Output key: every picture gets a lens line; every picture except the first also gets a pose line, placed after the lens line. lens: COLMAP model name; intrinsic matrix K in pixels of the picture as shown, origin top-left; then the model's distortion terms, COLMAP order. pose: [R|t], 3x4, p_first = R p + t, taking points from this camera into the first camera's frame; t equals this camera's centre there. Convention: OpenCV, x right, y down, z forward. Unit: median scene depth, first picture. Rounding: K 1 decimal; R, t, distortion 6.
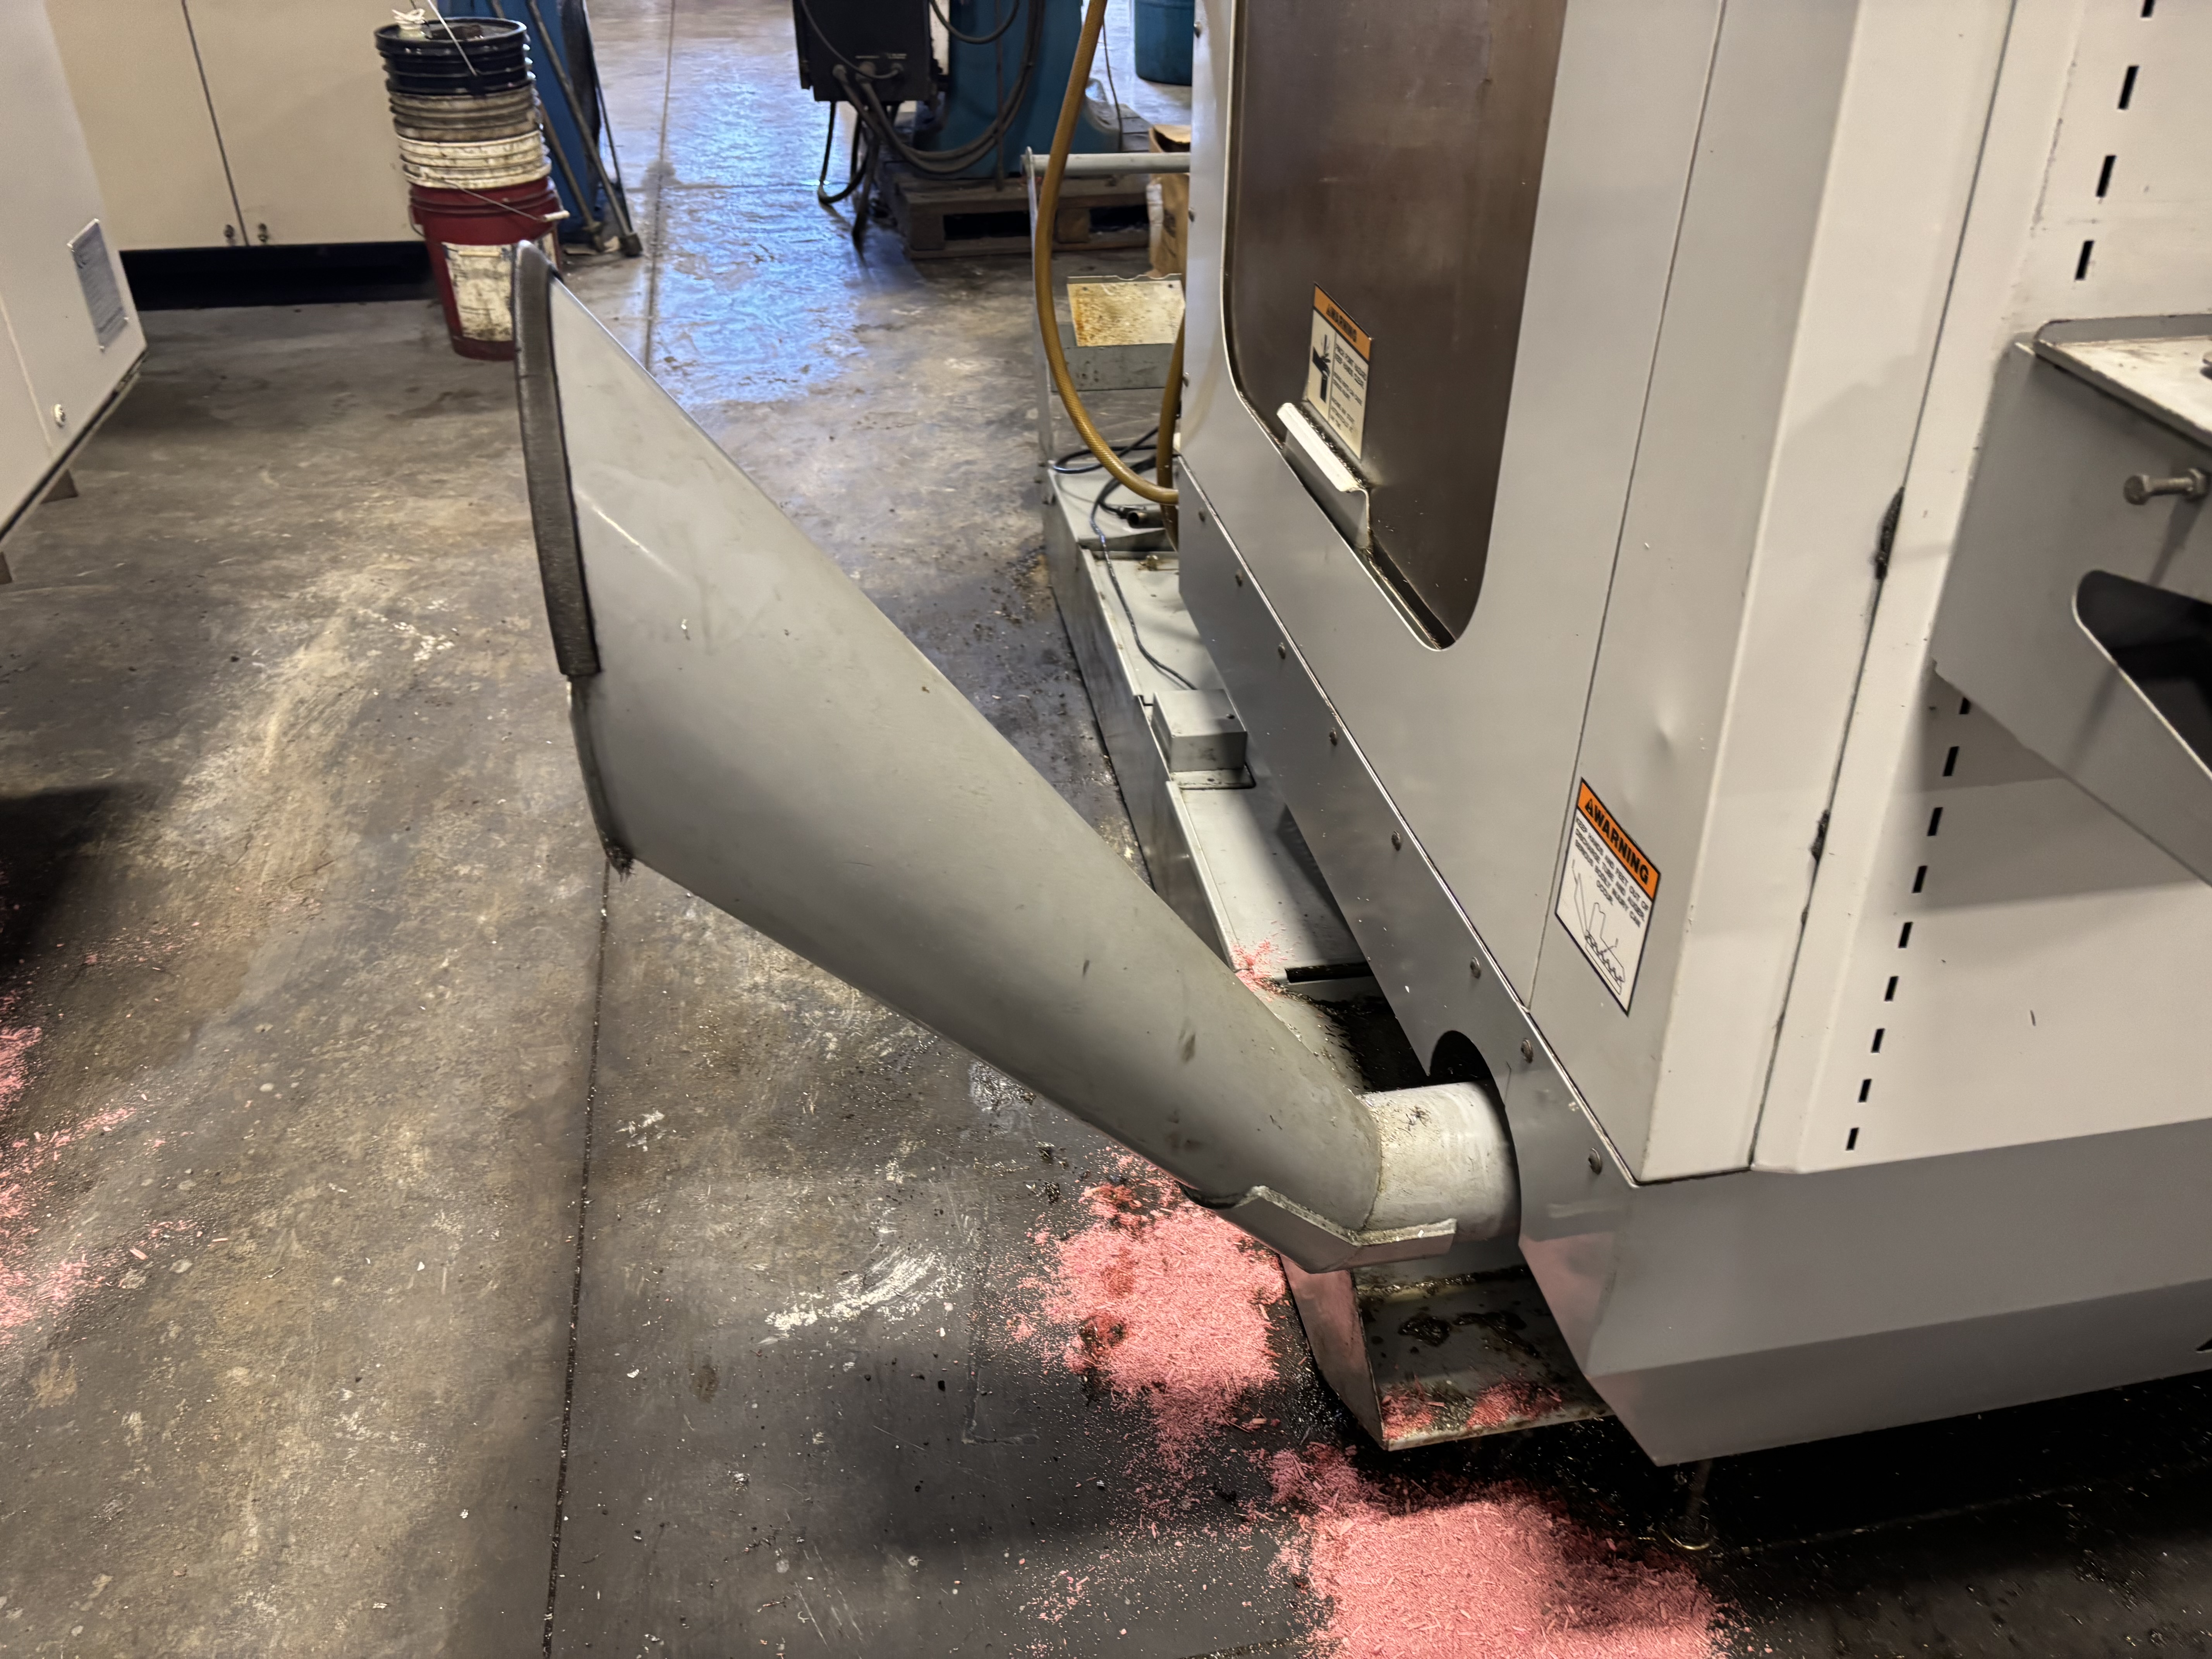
lens RADIAL K [[1661.2, 0, 1113.9], [0, 1661.2, 851.0], [0, 0, 1]] dist [0.027047, -0.046547]
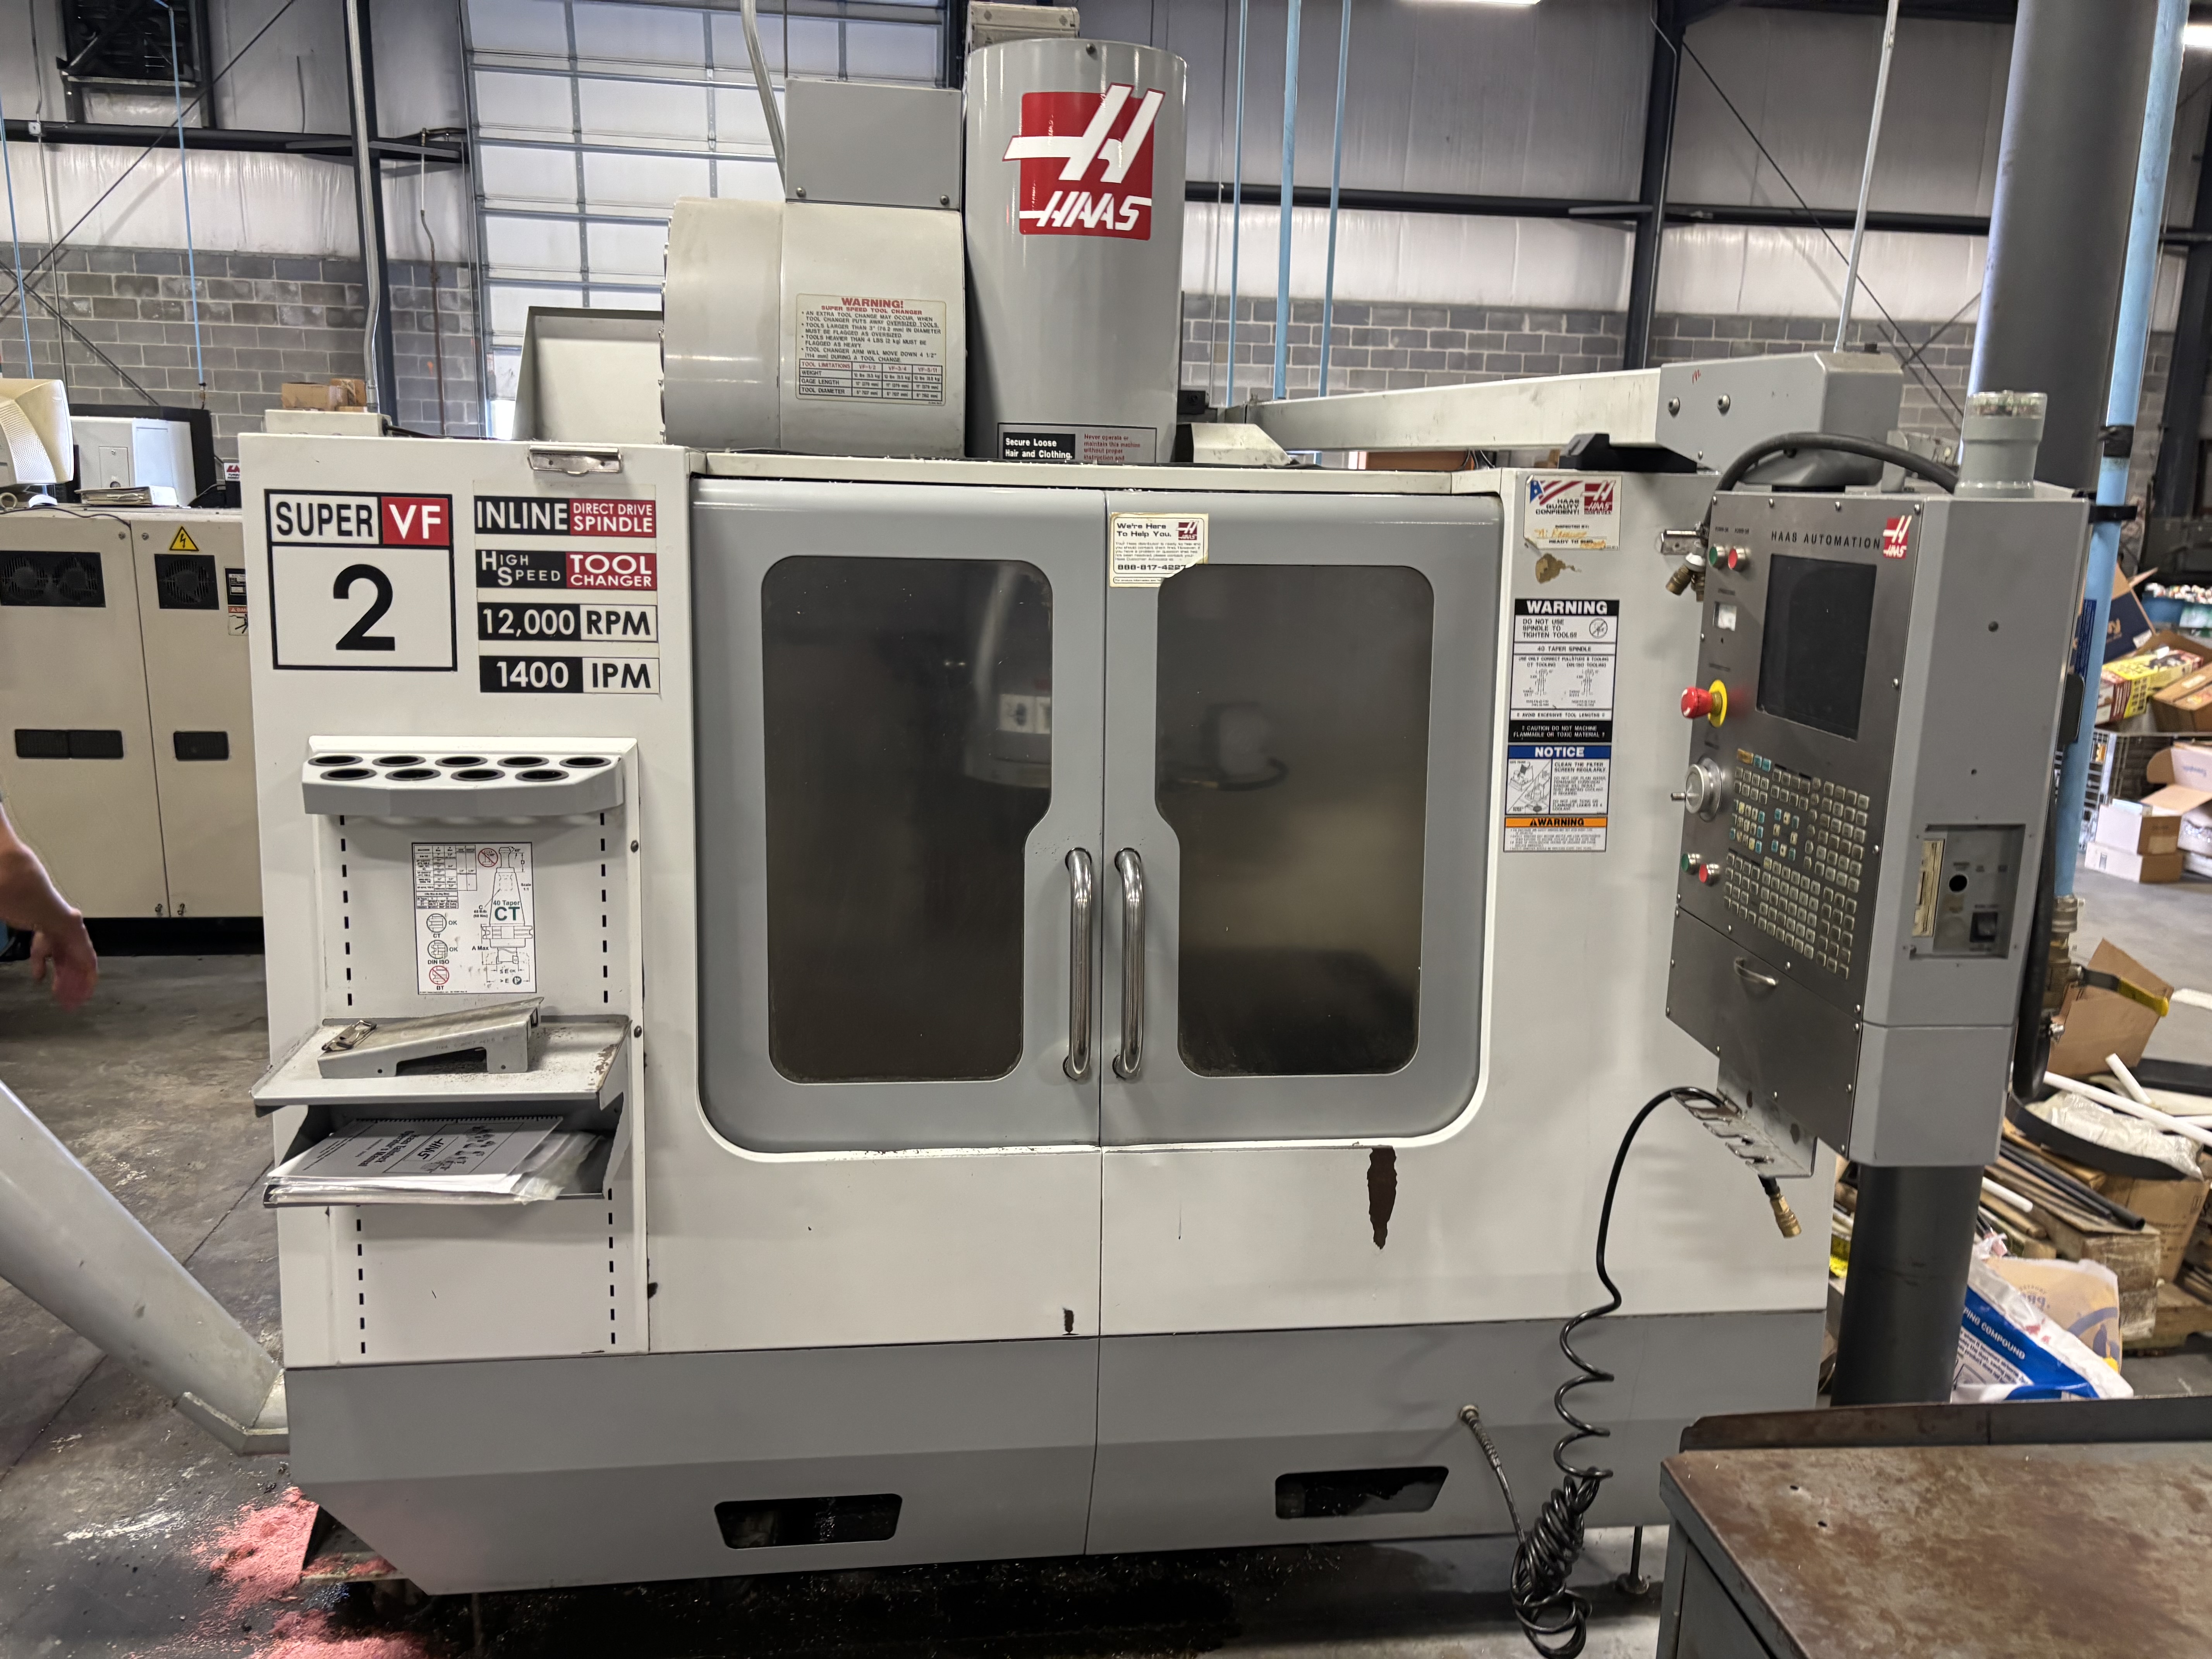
lens RADIAL K [[1661.2, 0, 1139.0], [0, 1661.2, 783.3], [0, 0, 1]] dist [0.027047, -0.046547]
pose [[0.998284, 0.016244, -0.056263, 0.659027], [-0.037342, 0.916664, -0.397911, 0.134171], [0.045111, 0.399329, 0.915697, -0.572502]]
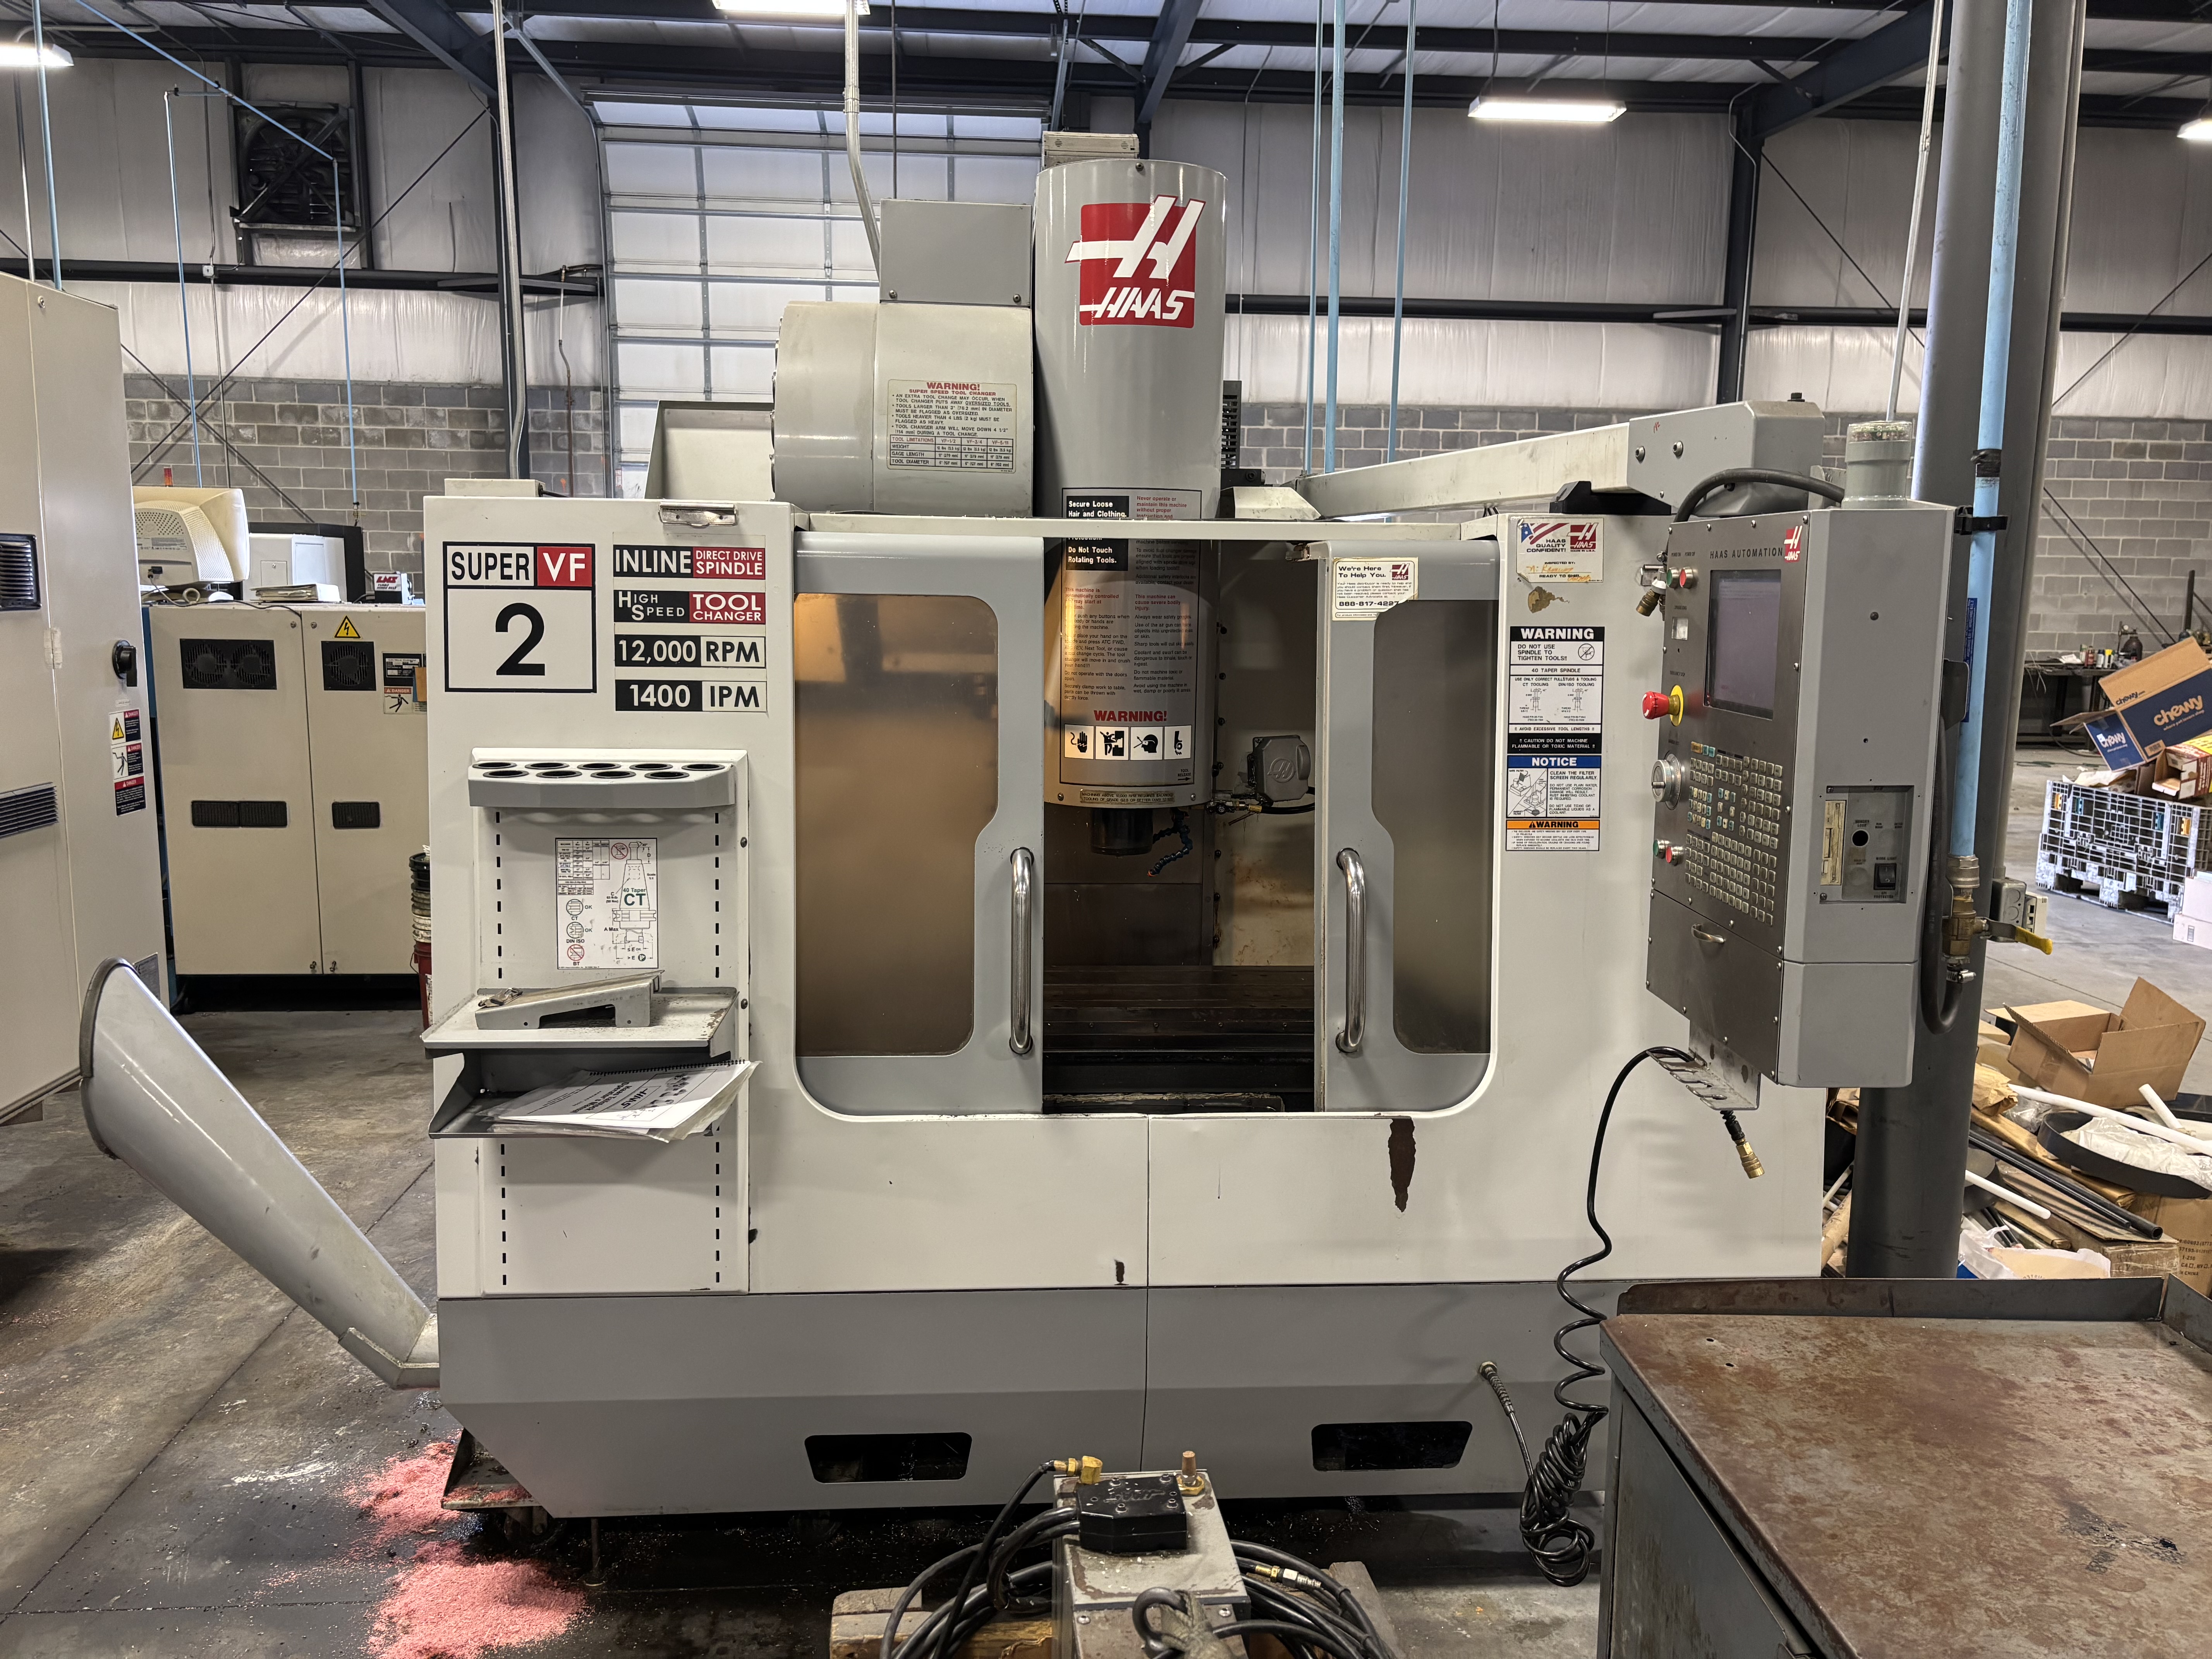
lens RADIAL K [[1661.2, 0, 1157.5], [0, 1661.2, 772.6], [0, 0, 1]] dist [0.027047, -0.046547]
pose [[0.993746, 0.004216, -0.111585, 0.714453], [-0.055432, 0.886095, -0.460177, 0.249922], [0.096935, 0.463484, 0.880787, -0.667198]]
